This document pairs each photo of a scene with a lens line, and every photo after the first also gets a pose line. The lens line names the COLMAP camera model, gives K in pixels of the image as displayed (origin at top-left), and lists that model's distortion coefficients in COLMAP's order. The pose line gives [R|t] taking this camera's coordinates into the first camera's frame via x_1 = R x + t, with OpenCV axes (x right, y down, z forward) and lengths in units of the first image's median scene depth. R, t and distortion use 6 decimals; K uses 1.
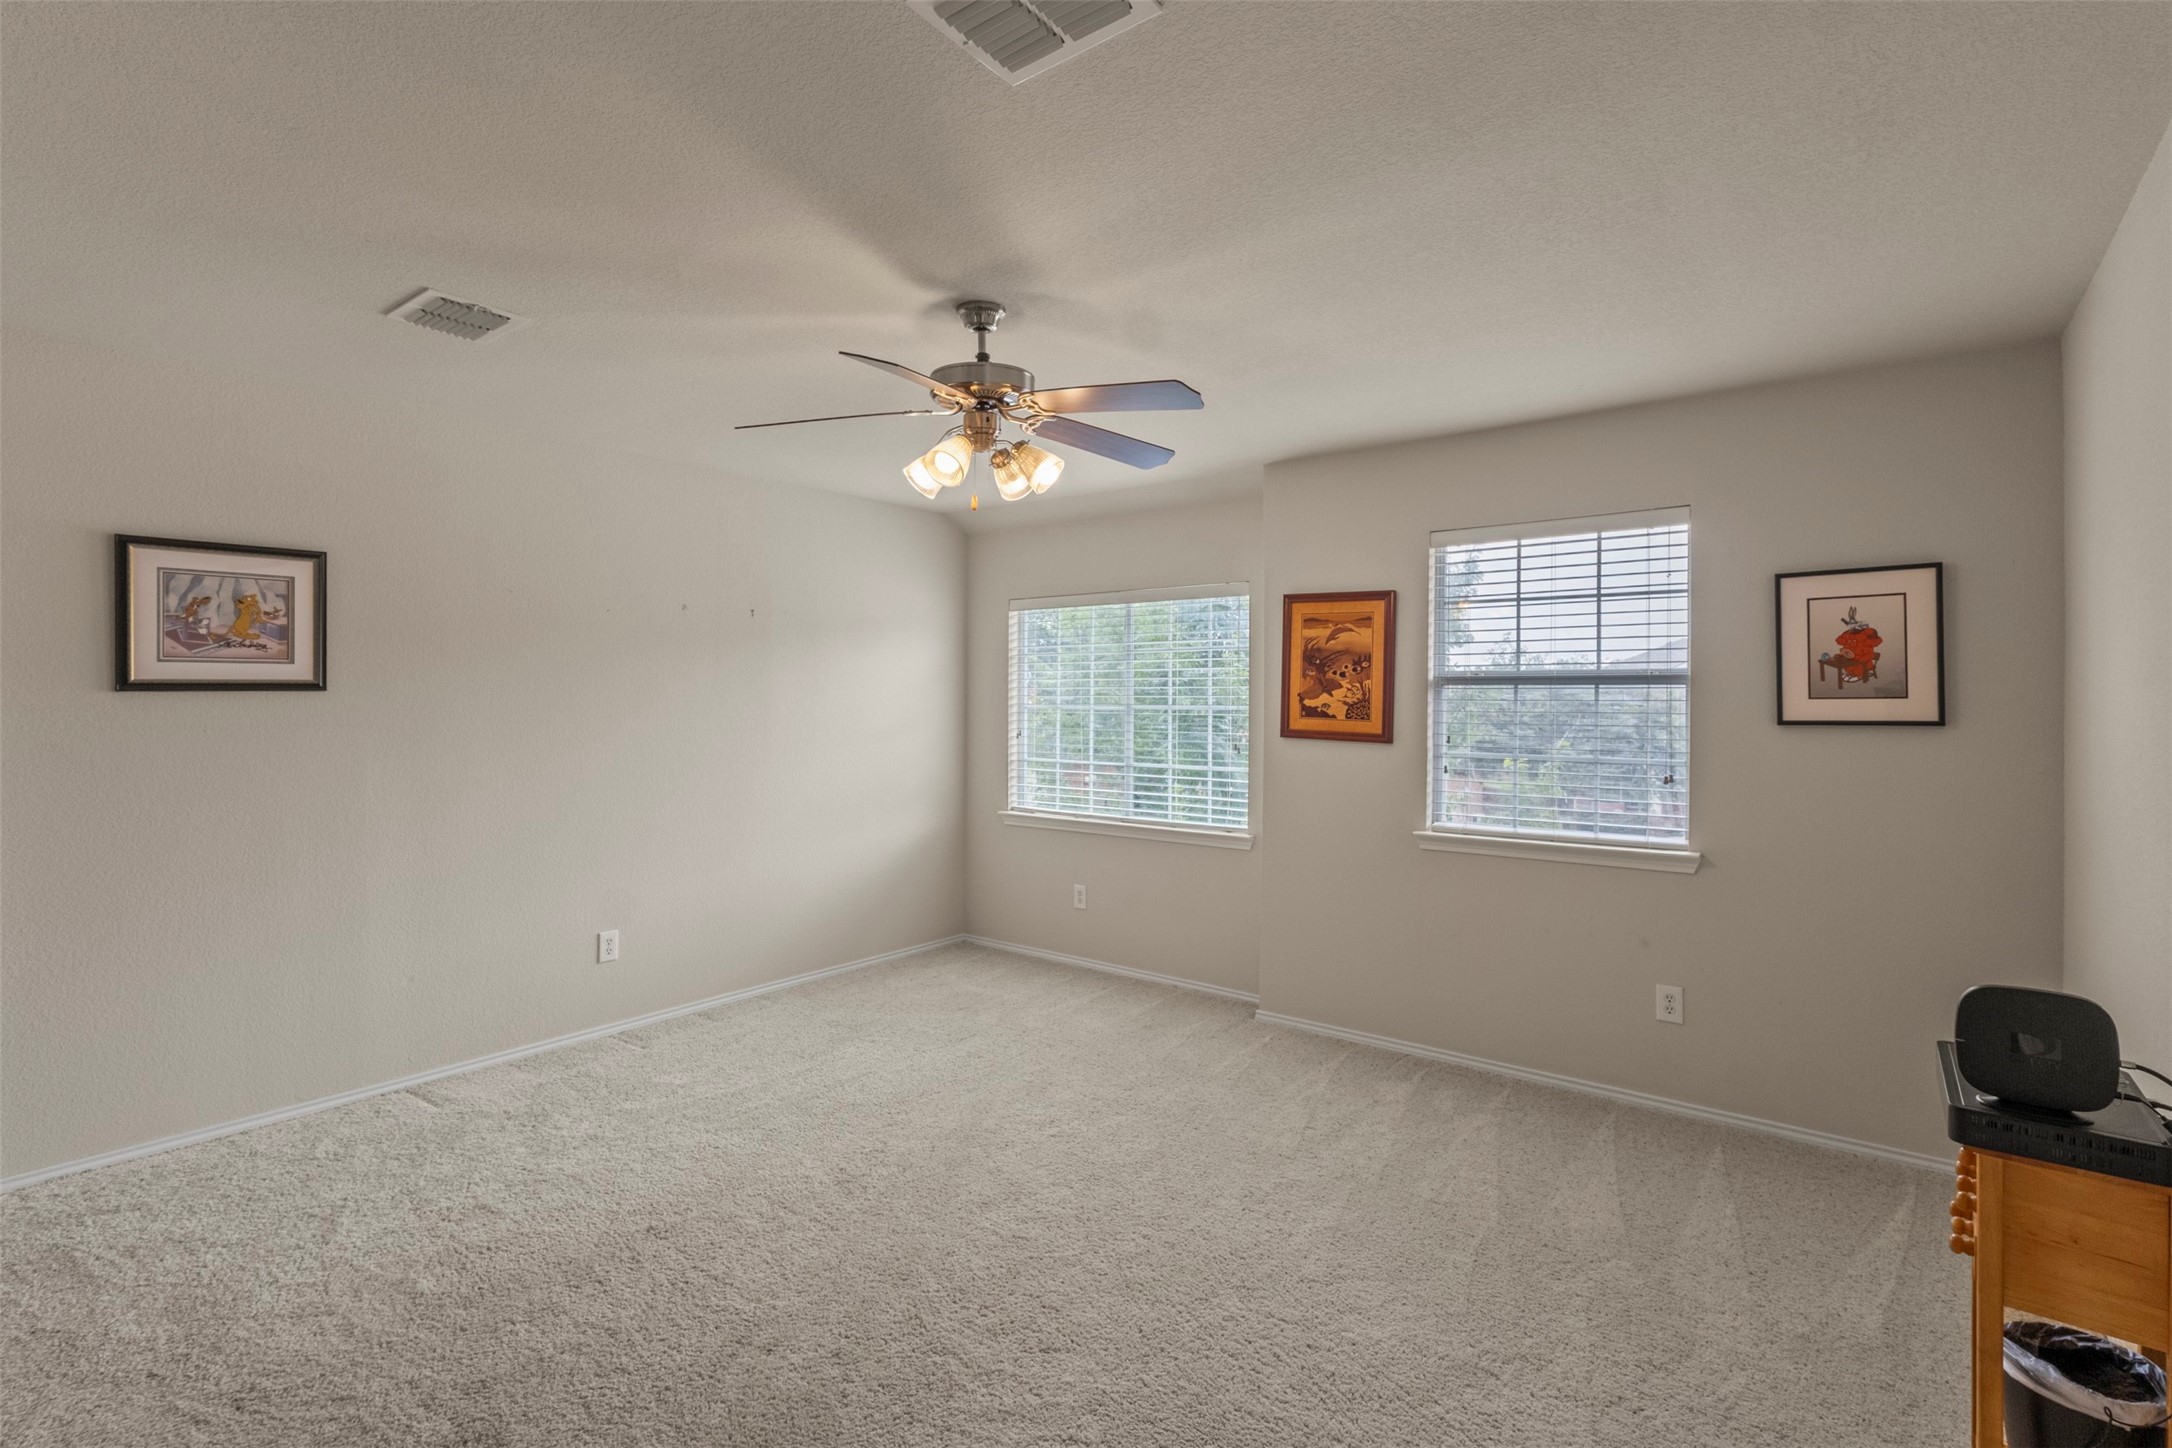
lens RADIAL K [[1019.7, 0, 1076.5], [0, 1019.7, 702.2], [0, 0, 1]] dist [-0.000134, -0.000154]
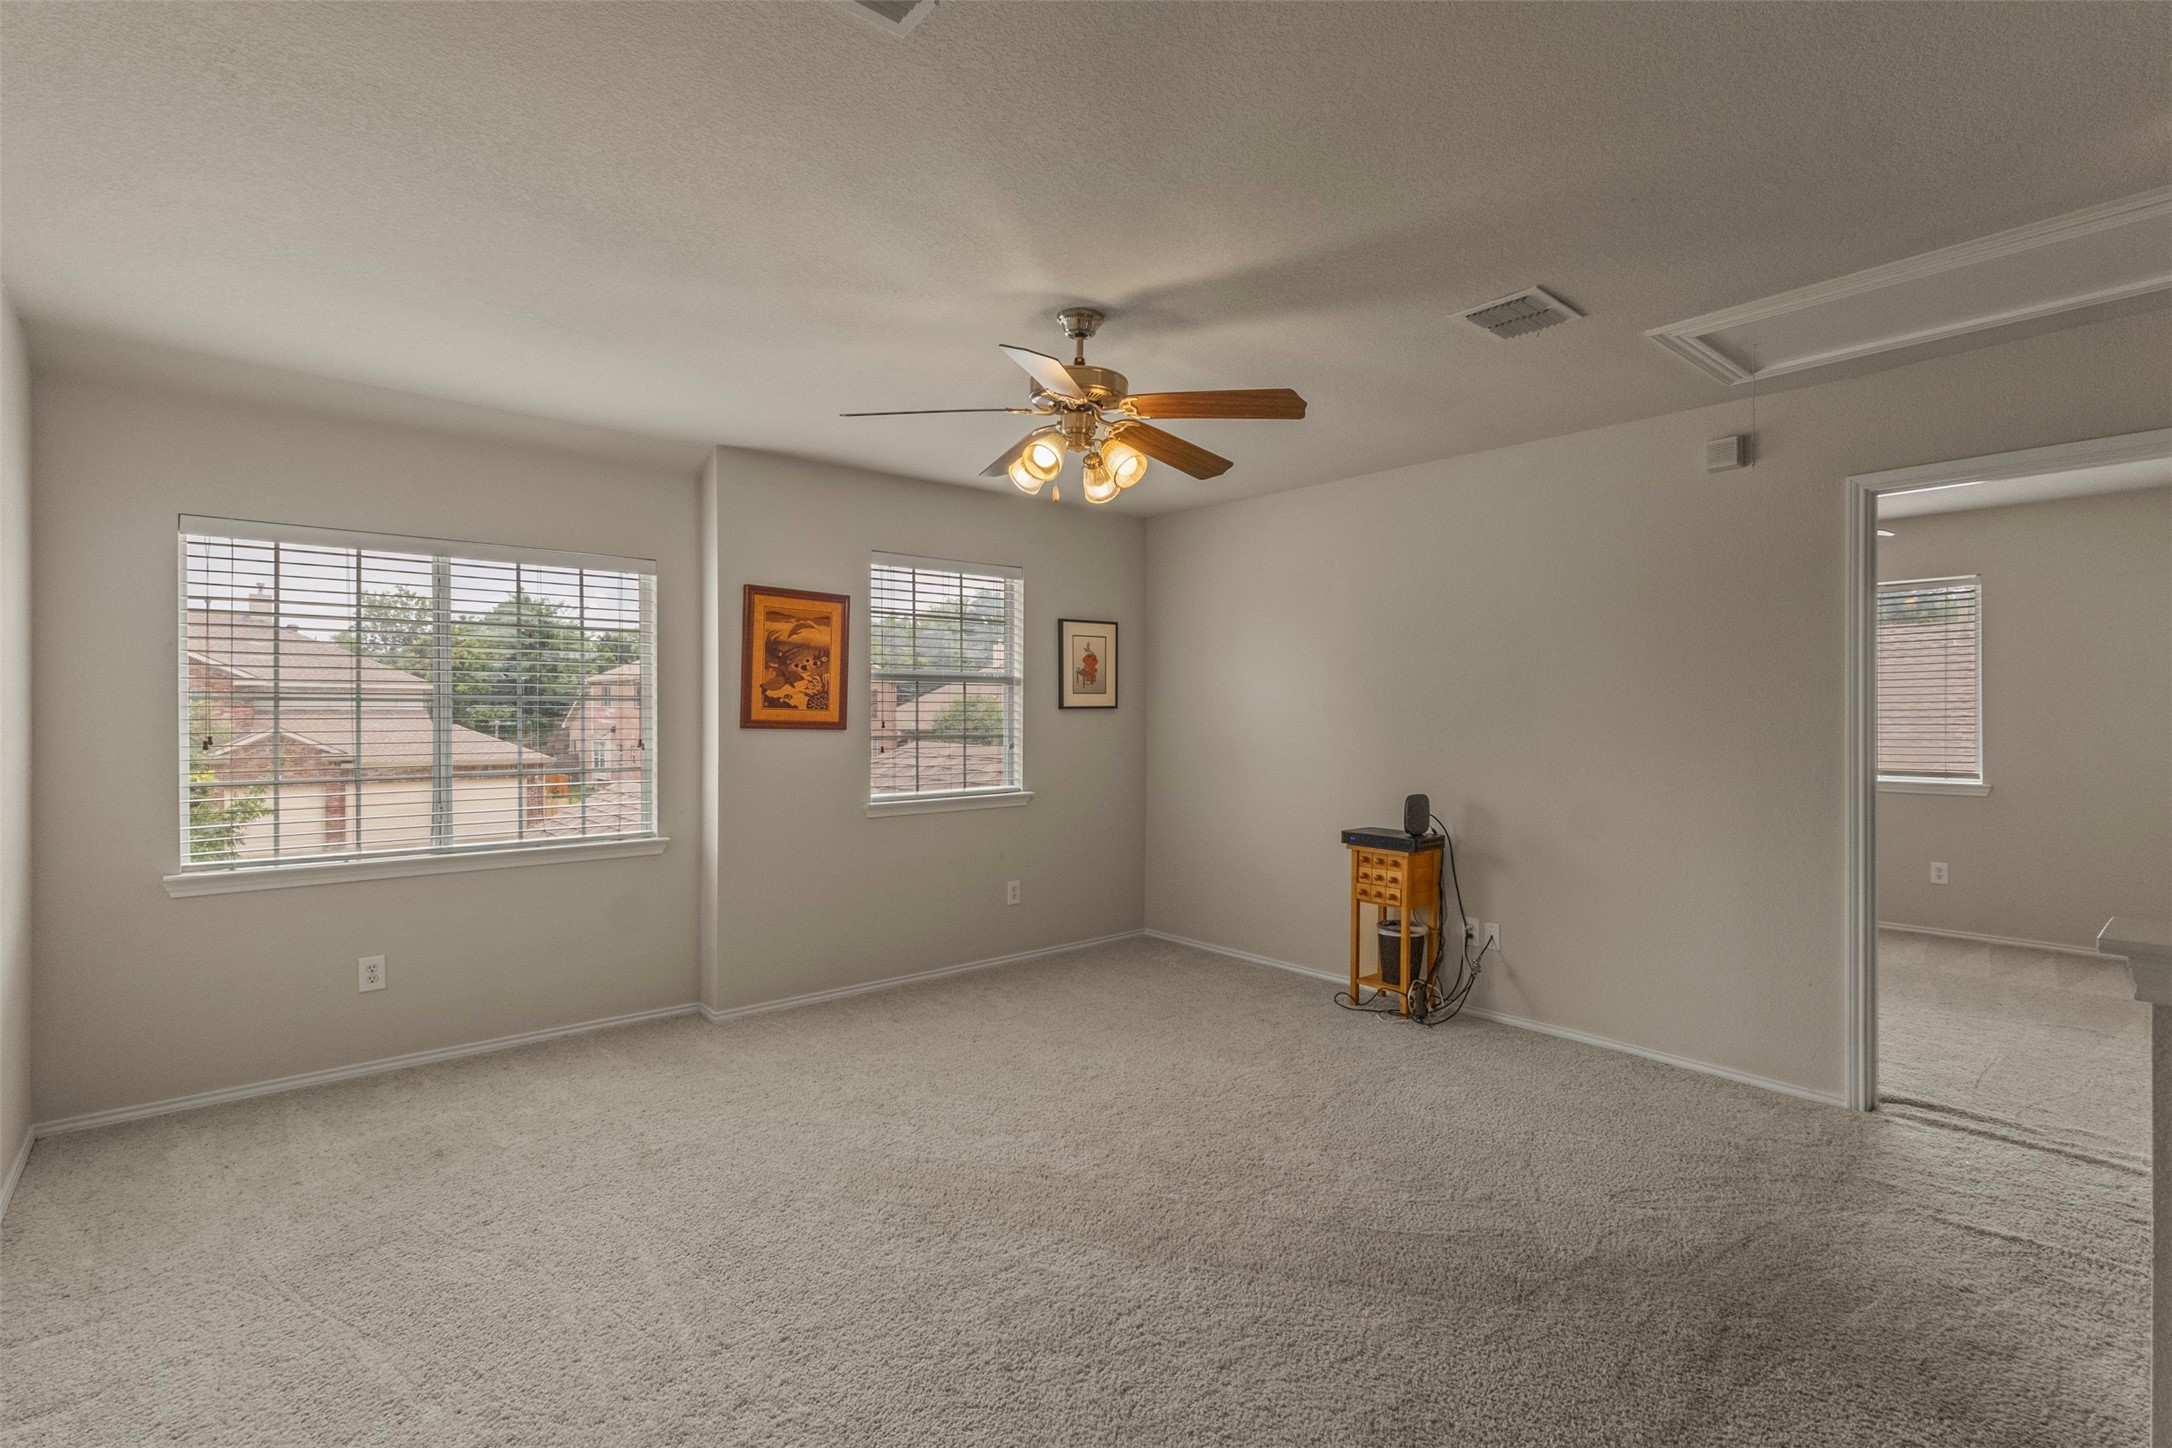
lens RADIAL K [[996.8, 0, 1087.4], [0, 996.8, 728.1], [0, 0, 1]] dist [0.000227, 0.000451]
pose [[0.186378, -0.022624, 0.982218, -0.812709], [0.000949, 0.999739, 0.022847, 0.014582], [-0.982478, -0.003326, 0.186351, 0.579124]]
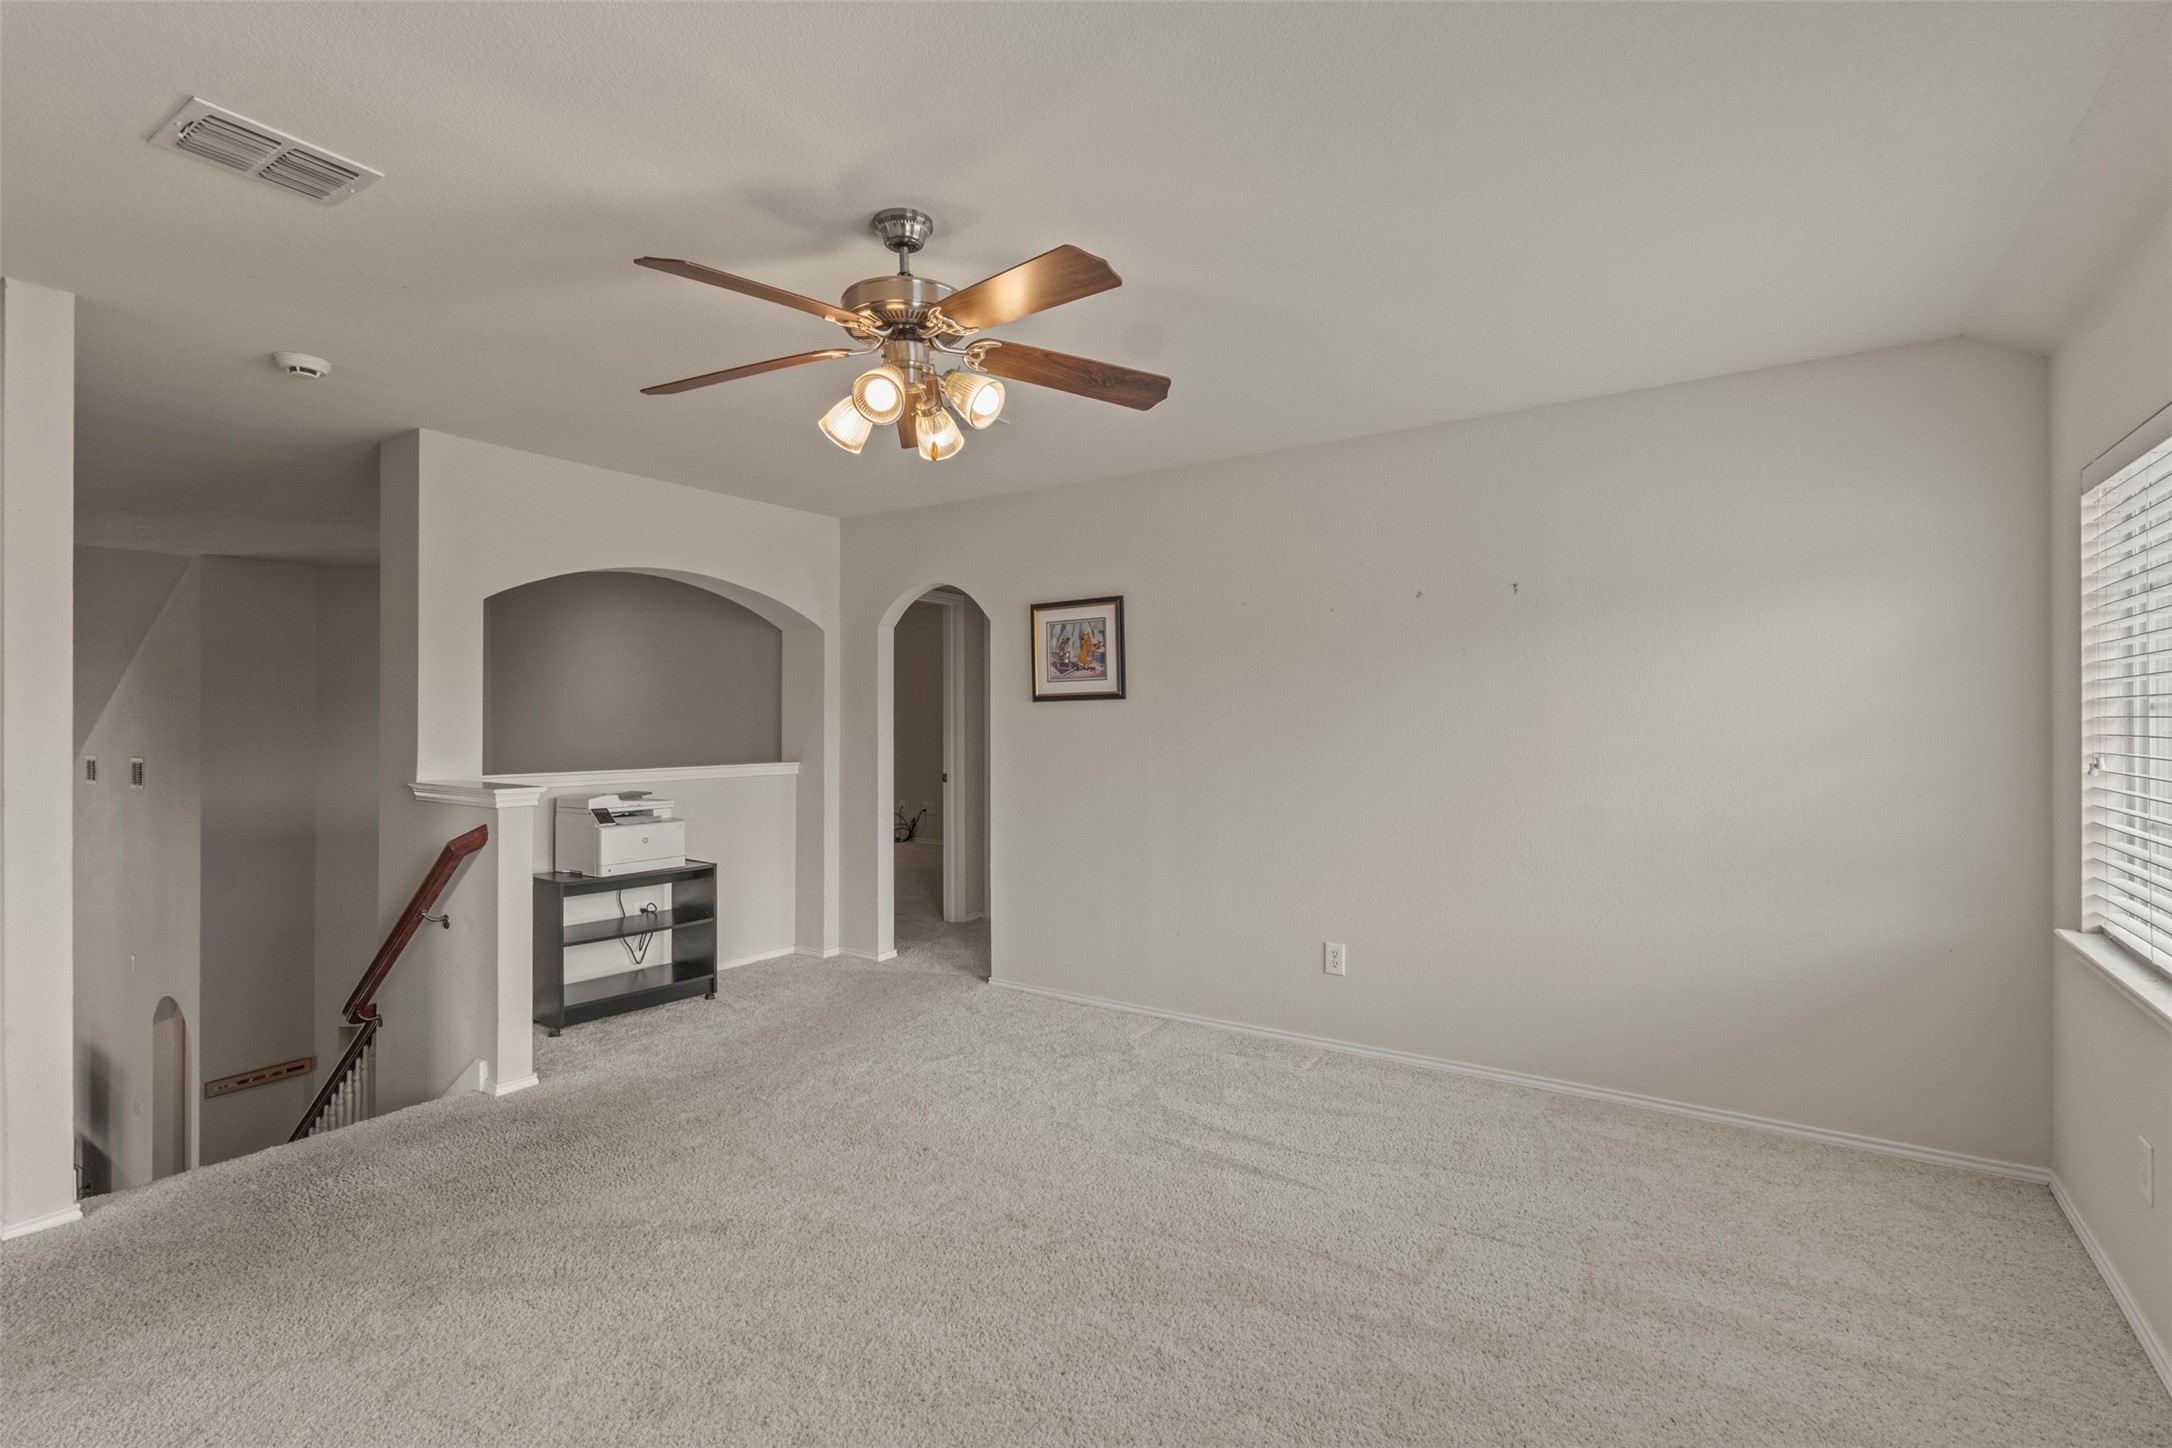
lens RADIAL K [[1006.2, 0, 1093.2], [0, 1006.2, 722.6], [0, 0, 1]] dist [0.003497, -0.001065]
pose [[0.081291, -0.000853, -0.996690, 0.538780], [-0.002753, 0.999996, -0.001081, 0.019794], [0.996687, 0.002831, 0.081289, 0.791316]]
